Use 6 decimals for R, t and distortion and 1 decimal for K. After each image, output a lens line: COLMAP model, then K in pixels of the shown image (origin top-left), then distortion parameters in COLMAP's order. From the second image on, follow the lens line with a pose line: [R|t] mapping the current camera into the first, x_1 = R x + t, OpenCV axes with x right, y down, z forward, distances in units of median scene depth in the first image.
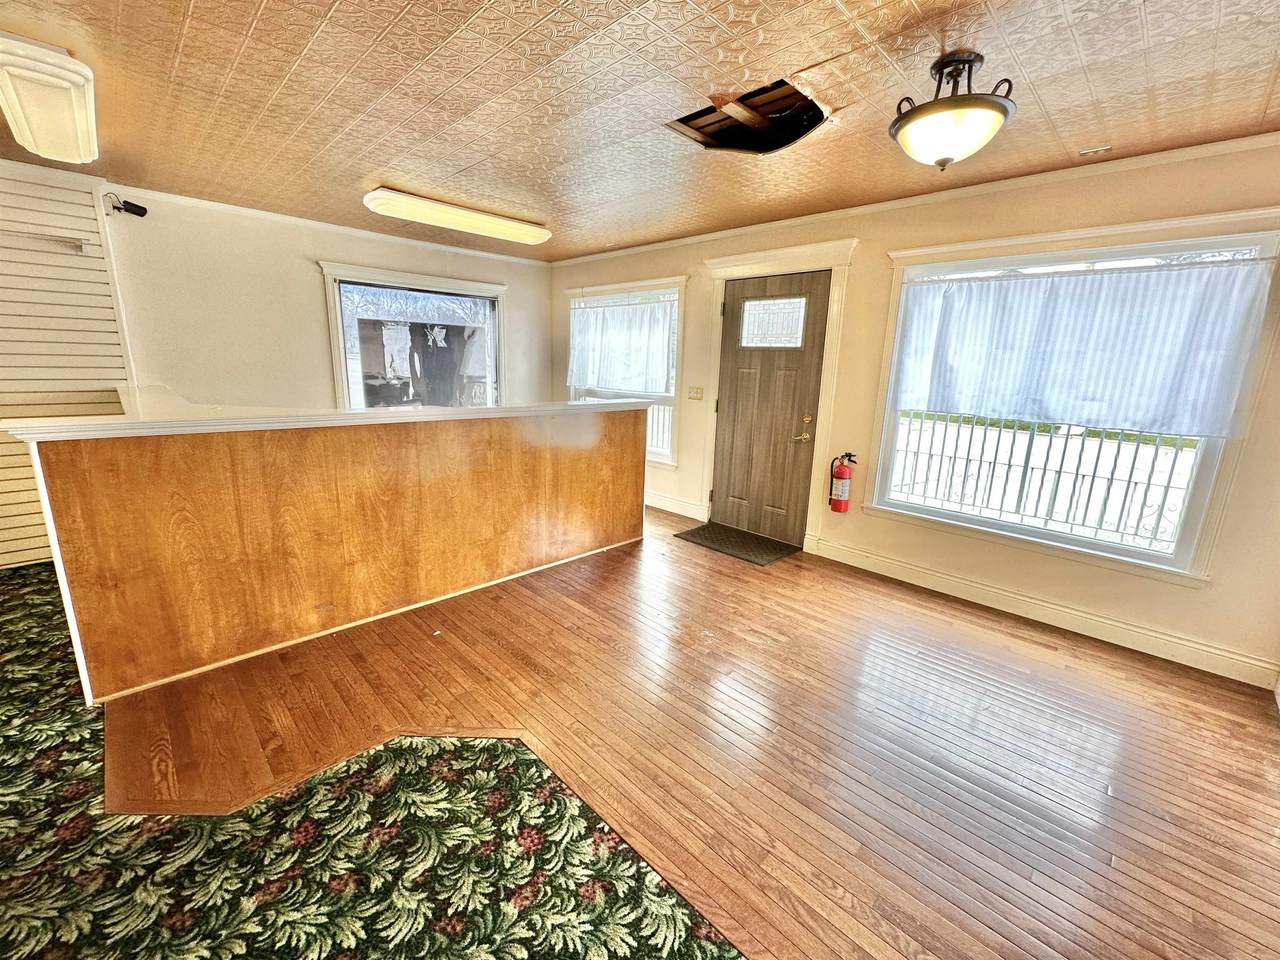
lens RADIAL K [[519.7, 0, 646.4], [0, 519.7, 483.5], [0, 0, 1]] dist [-0.001680, -0.000113]
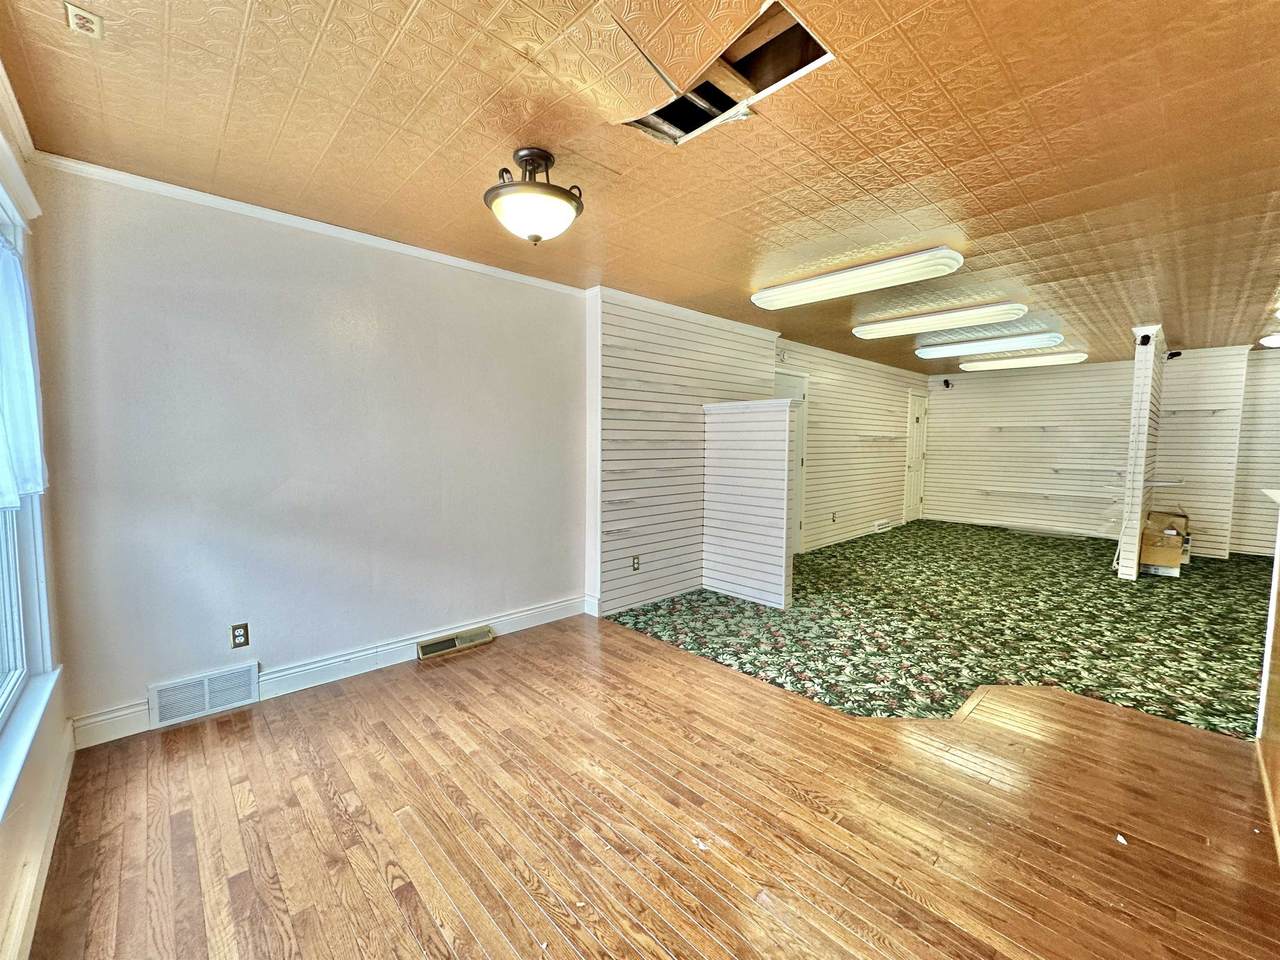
lens RADIAL K [[519.4, 0, 637.7], [0, 519.4, 479.3], [0, 0, 1]] dist [-0.002968, 0.000195]
pose [[-0.998444, -0.040834, 0.037985, 0.190506], [-0.027591, 0.953583, 0.299864, -0.312889], [-0.048467, 0.298349, -0.953226, 1.491561]]
